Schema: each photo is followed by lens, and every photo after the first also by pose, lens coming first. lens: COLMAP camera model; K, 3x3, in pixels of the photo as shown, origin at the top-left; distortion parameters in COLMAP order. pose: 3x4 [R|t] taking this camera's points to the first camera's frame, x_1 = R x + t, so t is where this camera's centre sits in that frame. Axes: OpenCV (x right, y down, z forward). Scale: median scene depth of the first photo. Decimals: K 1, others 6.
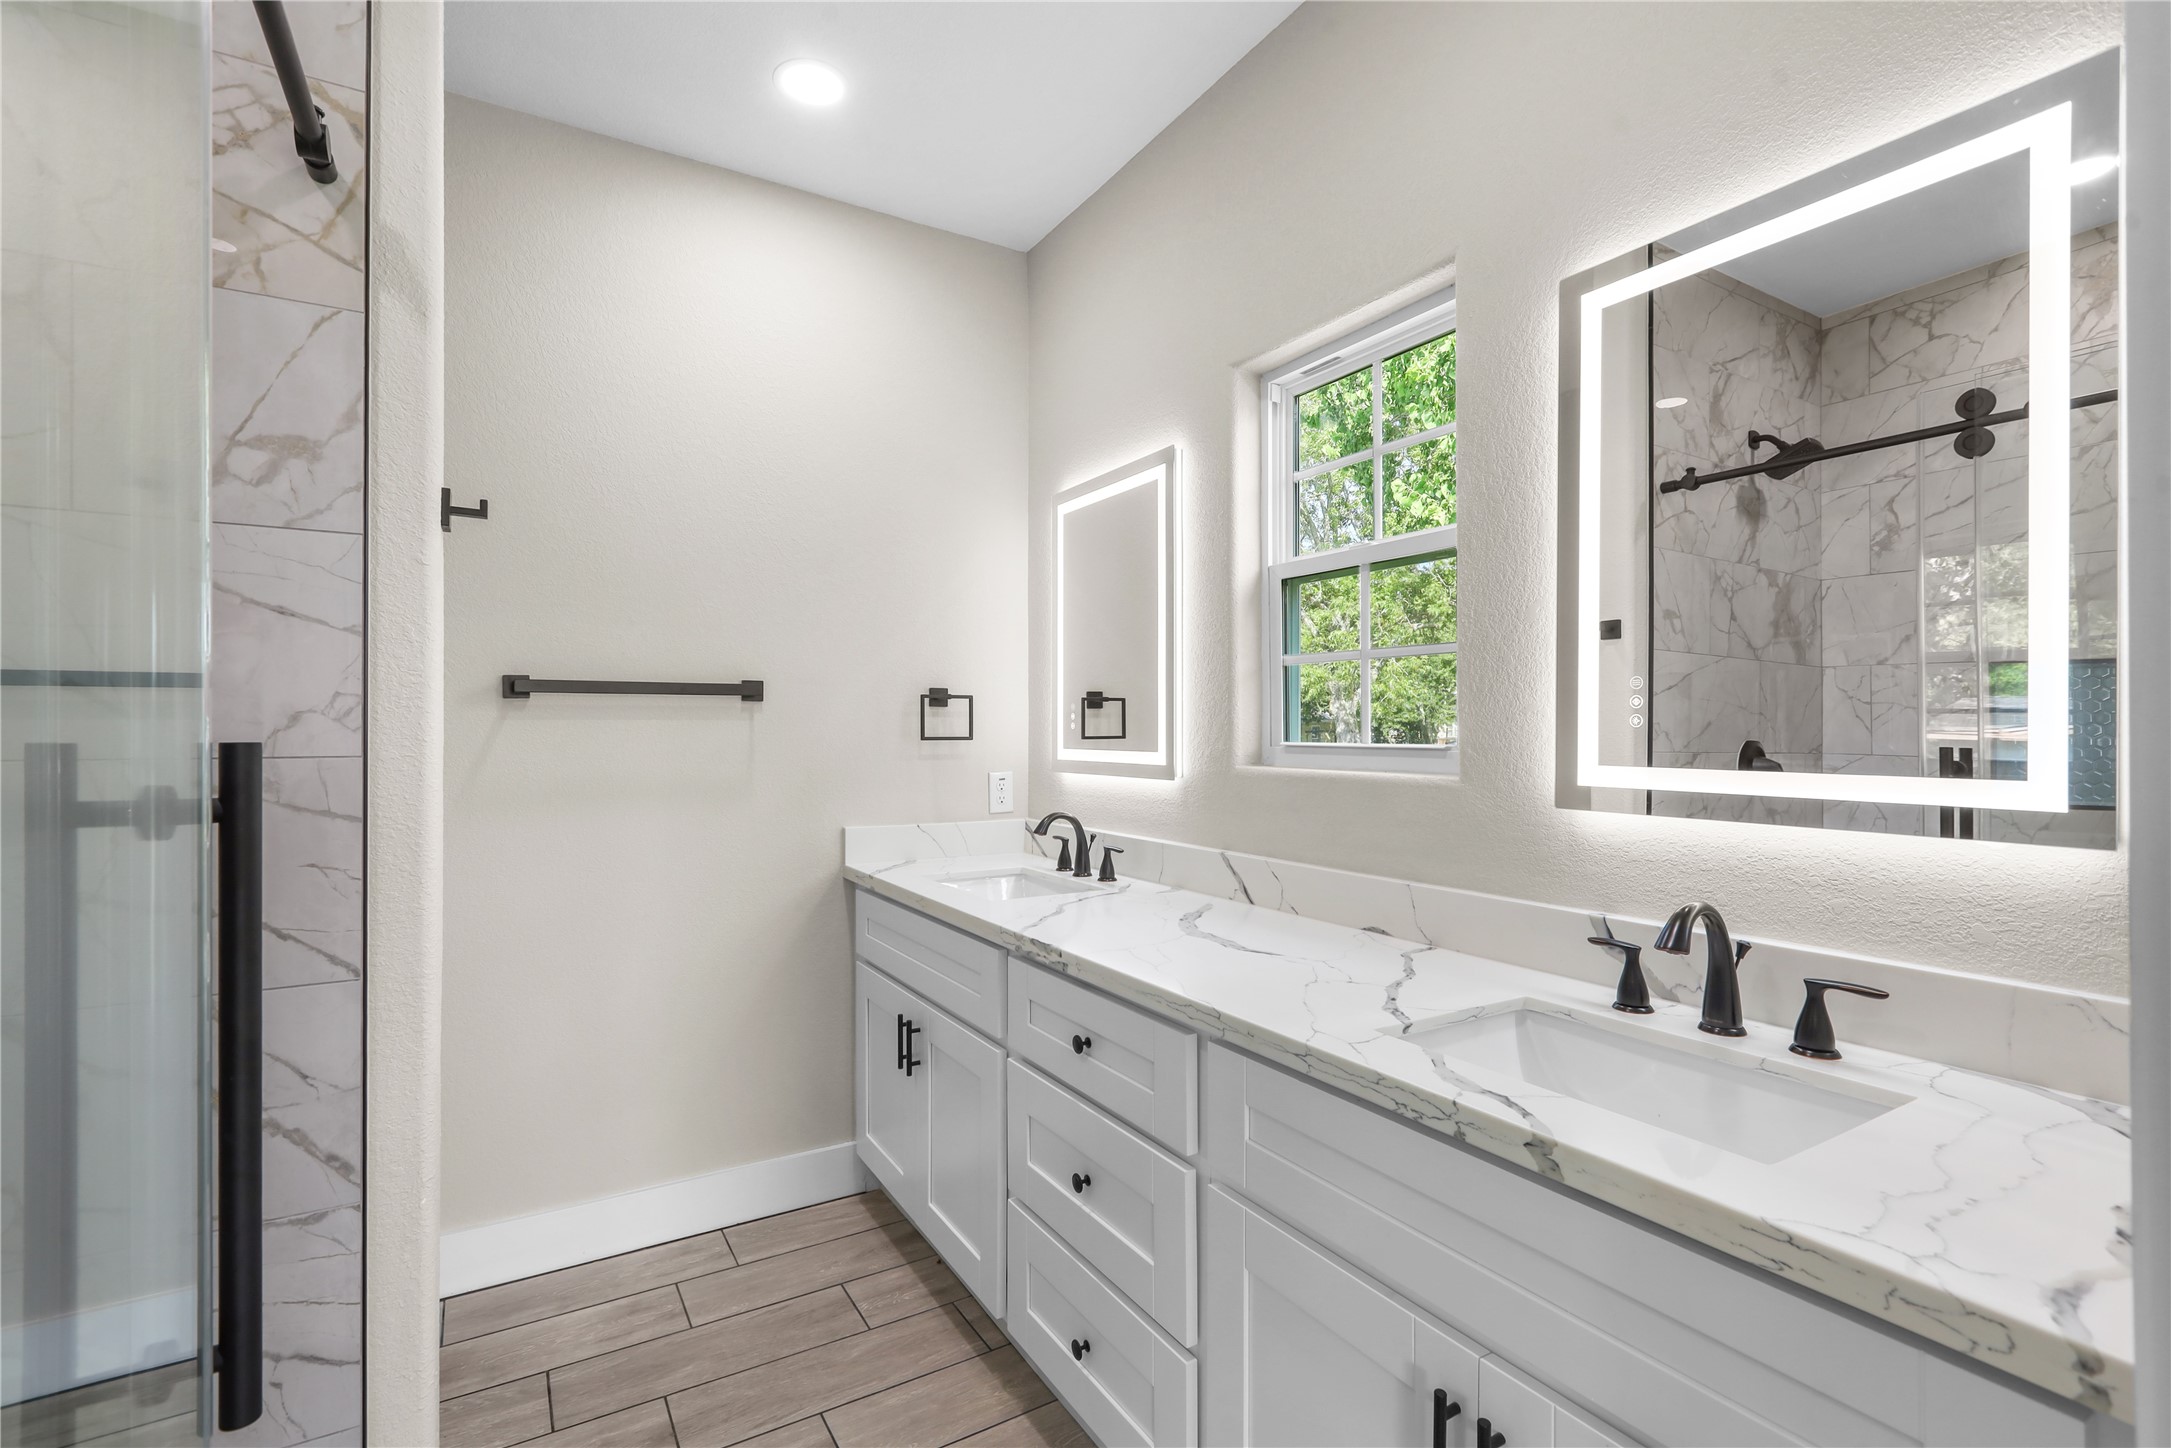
lens RADIAL K [[977.3, 0, 1082.1], [0, 977.3, 717.6], [0, 0, 1]] dist [-0.001047, 0.000076]
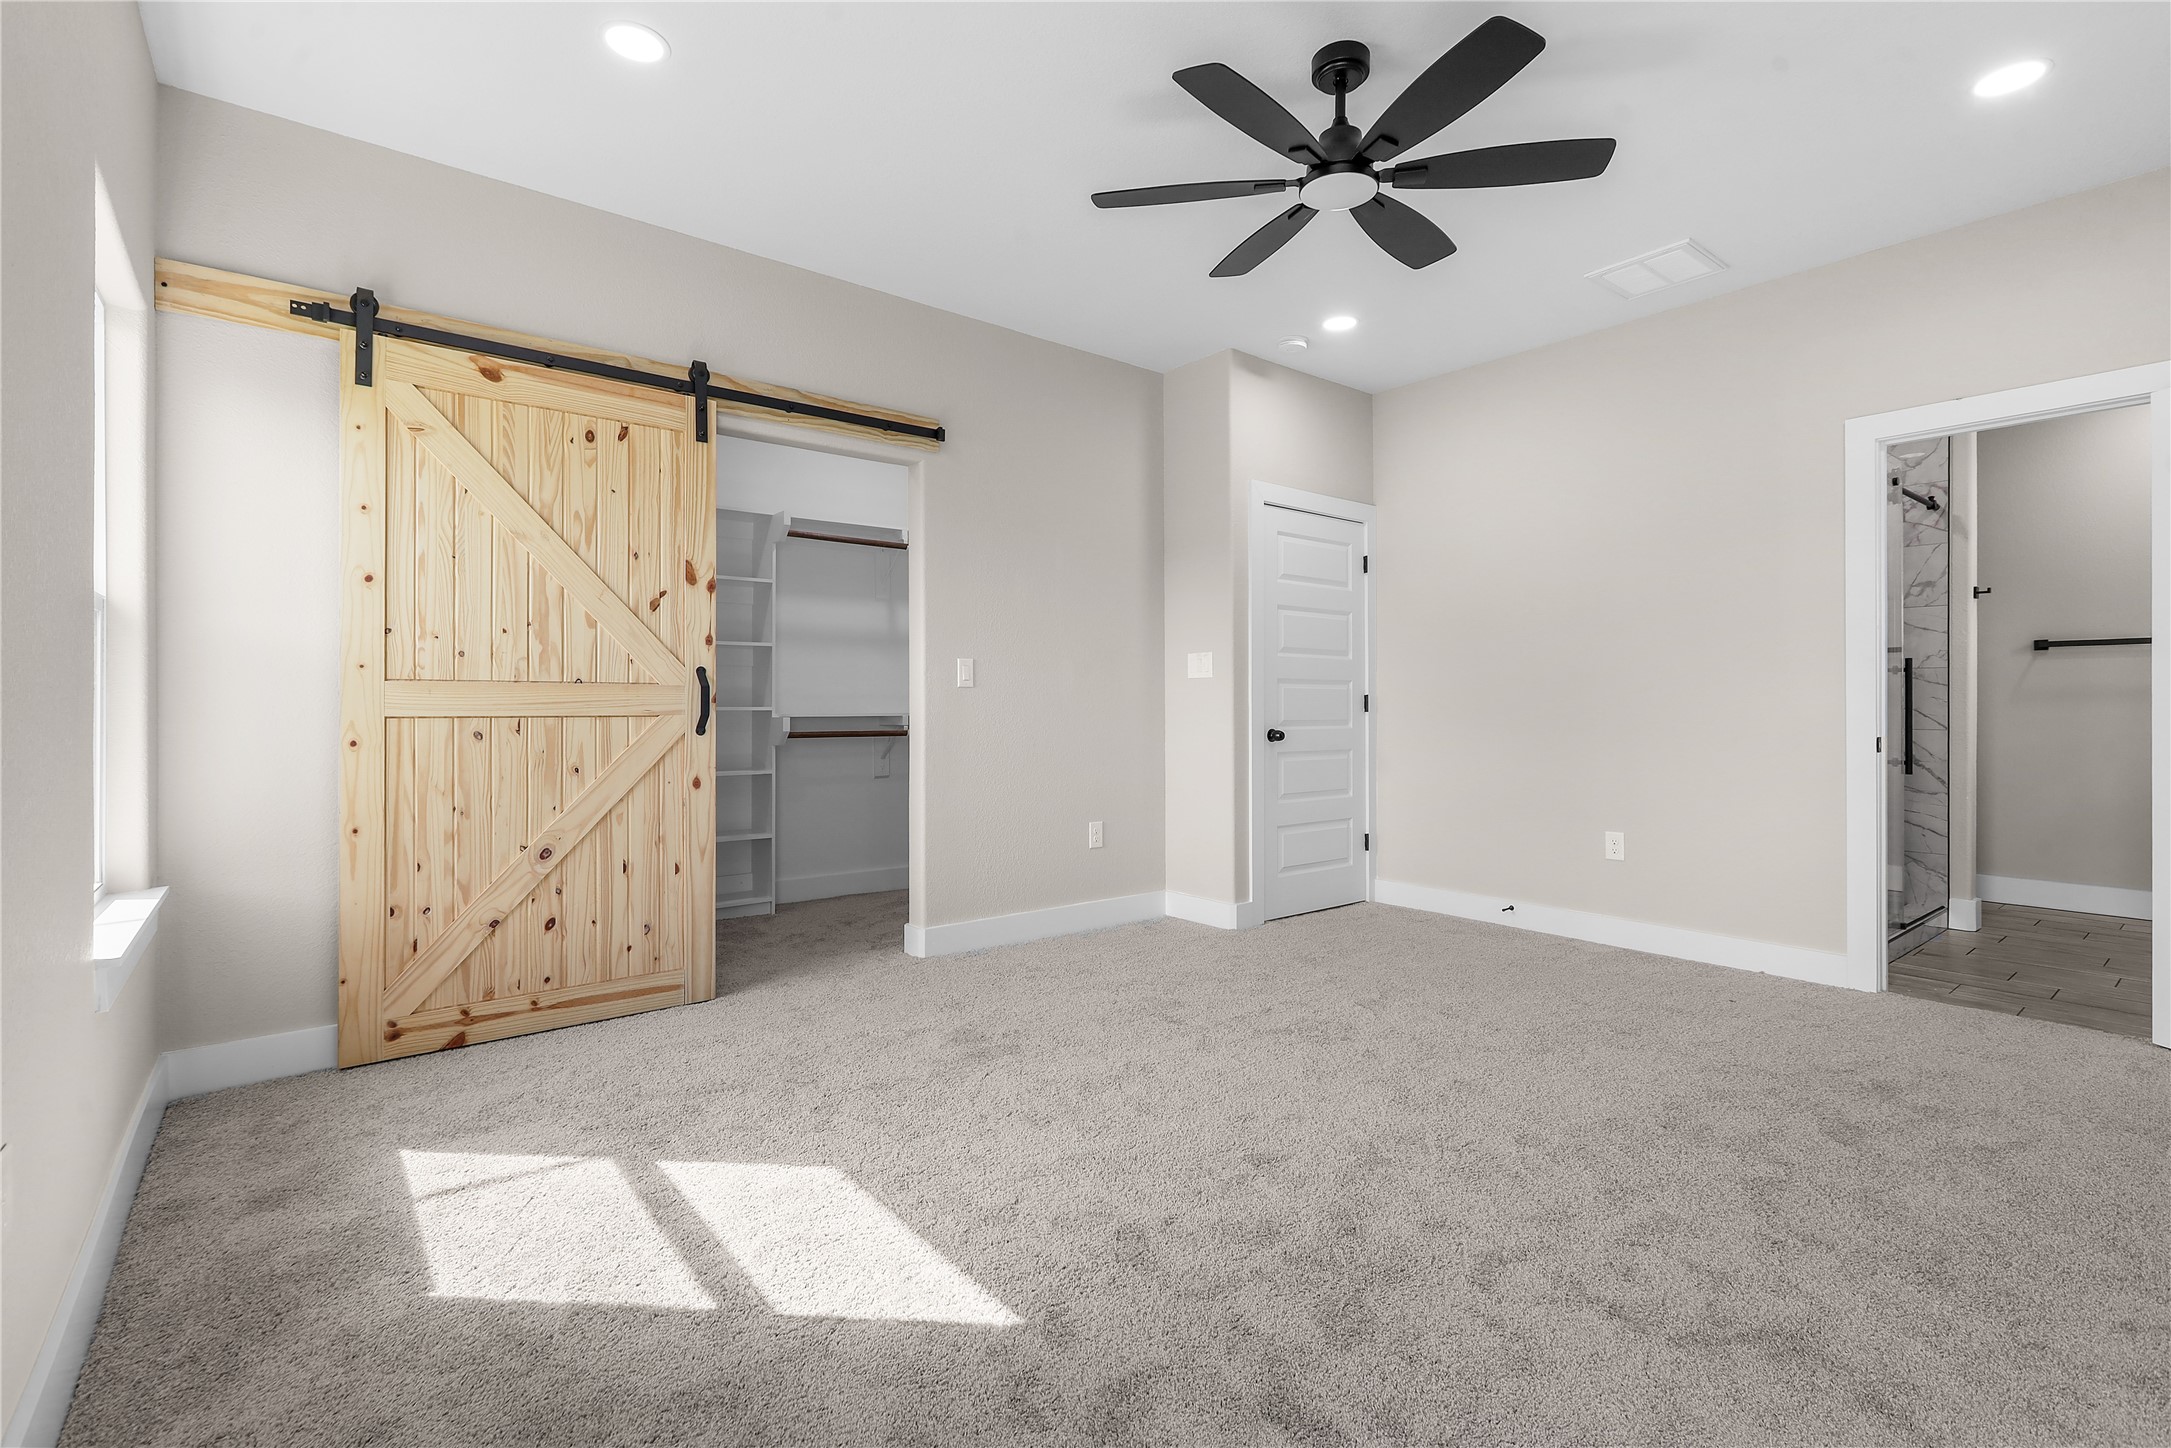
lens RADIAL K [[977.3, 0, 1082.1], [0, 977.3, 717.6], [0, 0, 1]] dist [-0.001047, 0.000076]
pose [[0.130095, 0.010626, -0.991445, 2.384610], [0.014075, 0.999822, 0.012563, 0.133274], [0.991402, -0.015589, 0.129923, -2.594395]]
